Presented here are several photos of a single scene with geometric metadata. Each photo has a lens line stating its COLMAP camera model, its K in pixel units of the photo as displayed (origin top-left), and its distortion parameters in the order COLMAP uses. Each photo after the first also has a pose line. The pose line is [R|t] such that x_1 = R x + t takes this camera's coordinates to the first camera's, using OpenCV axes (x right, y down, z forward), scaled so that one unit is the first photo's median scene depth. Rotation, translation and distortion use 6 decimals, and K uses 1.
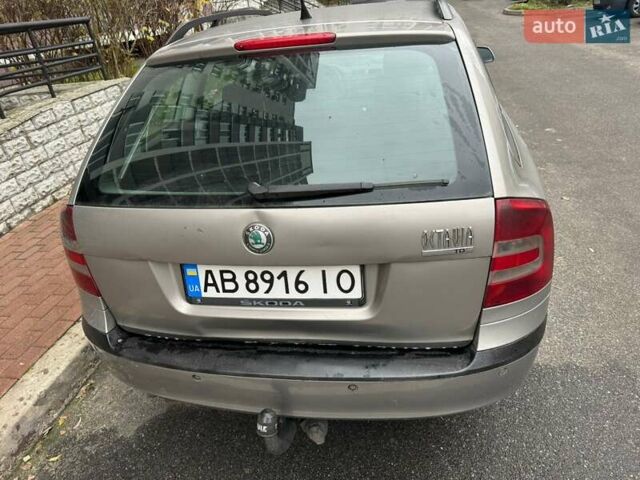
lens RADIAL K [[446.3, 0, 320.0], [0, 446.3, 240.0], [0, 0, 1]] dist [0.078059, -0.114699]
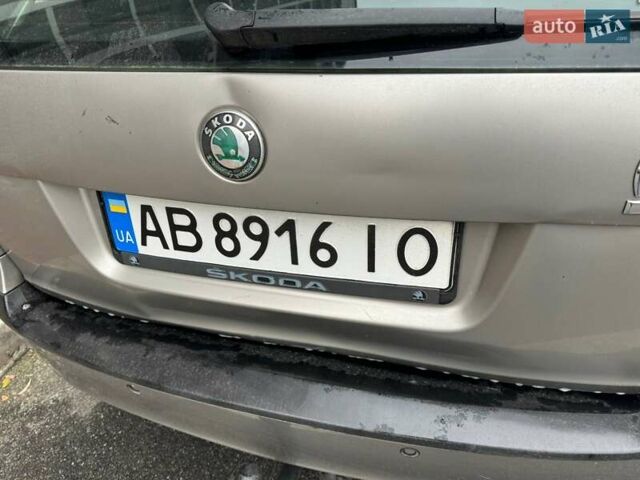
lens RADIAL K [[446.3, 0, 320.0], [0, 446.3, 240.0], [0, 0, 1]] dist [0.078059, -0.114699]
pose [[0.994445, 0.077844, -0.070846, -0.011333], [-0.065744, 0.985010, 0.159478, 0.011048], [0.082198, -0.153934, 0.984656, 0.506666]]
